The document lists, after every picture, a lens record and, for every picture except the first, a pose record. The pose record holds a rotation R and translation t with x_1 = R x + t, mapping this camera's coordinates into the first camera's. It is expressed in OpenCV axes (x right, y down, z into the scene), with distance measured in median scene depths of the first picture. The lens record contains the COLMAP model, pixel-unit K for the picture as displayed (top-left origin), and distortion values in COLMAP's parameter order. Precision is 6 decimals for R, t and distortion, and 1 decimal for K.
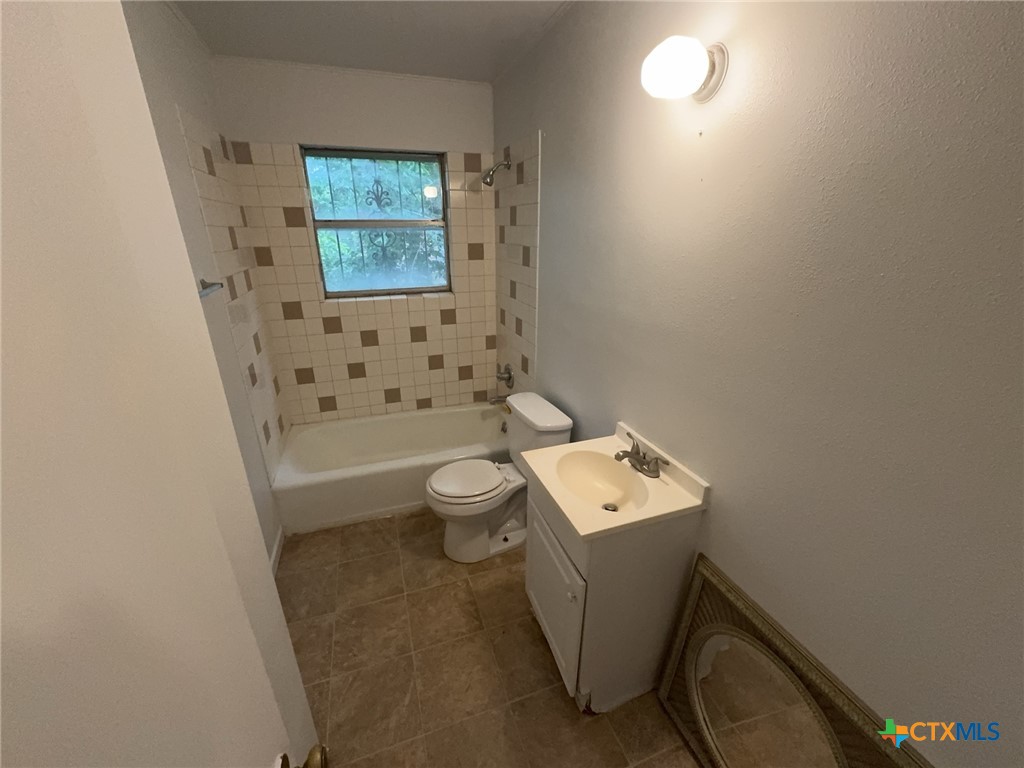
lens RADIAL K [[406.0, 0, 510.4], [0, 406.0, 383.6], [0, 0, 1]] dist [-0.014106, -0.000012]
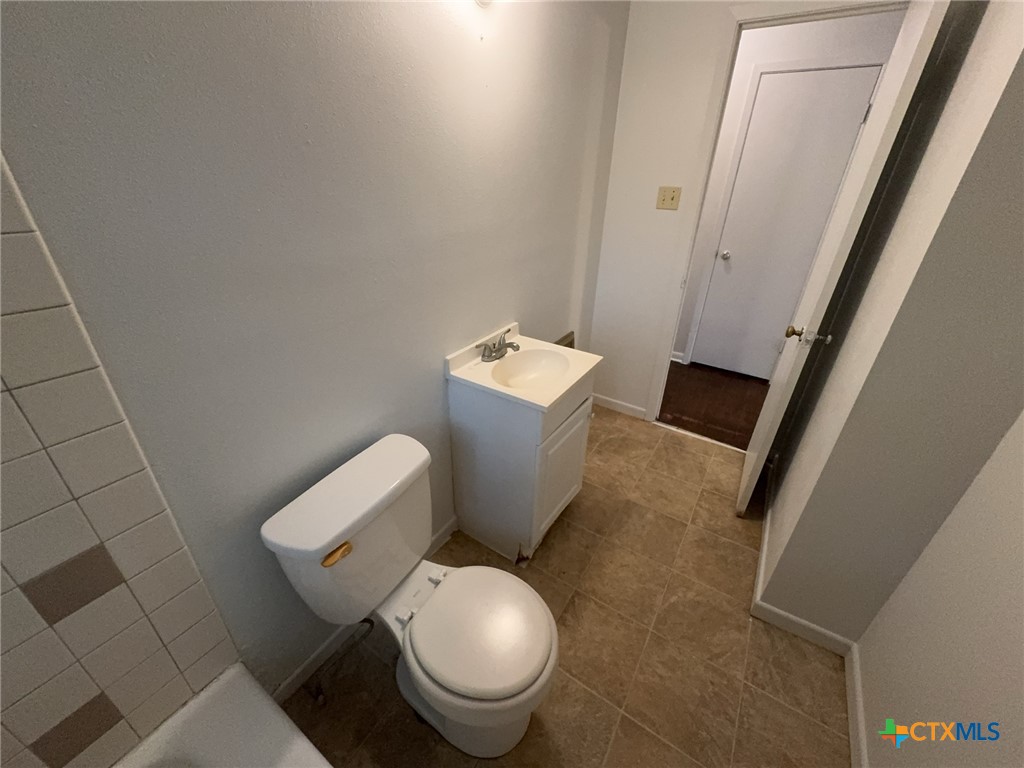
lens RADIAL K [[406.0, 0, 510.4], [0, 406.0, 383.6], [0, 0, 1]] dist [-0.014106, -0.000012]
pose [[-0.608635, -0.378565, 0.697318, -0.470640], [0.259760, 0.735344, 0.625934, -0.392850], [-0.749725, 0.562101, -0.349220, 1.234137]]
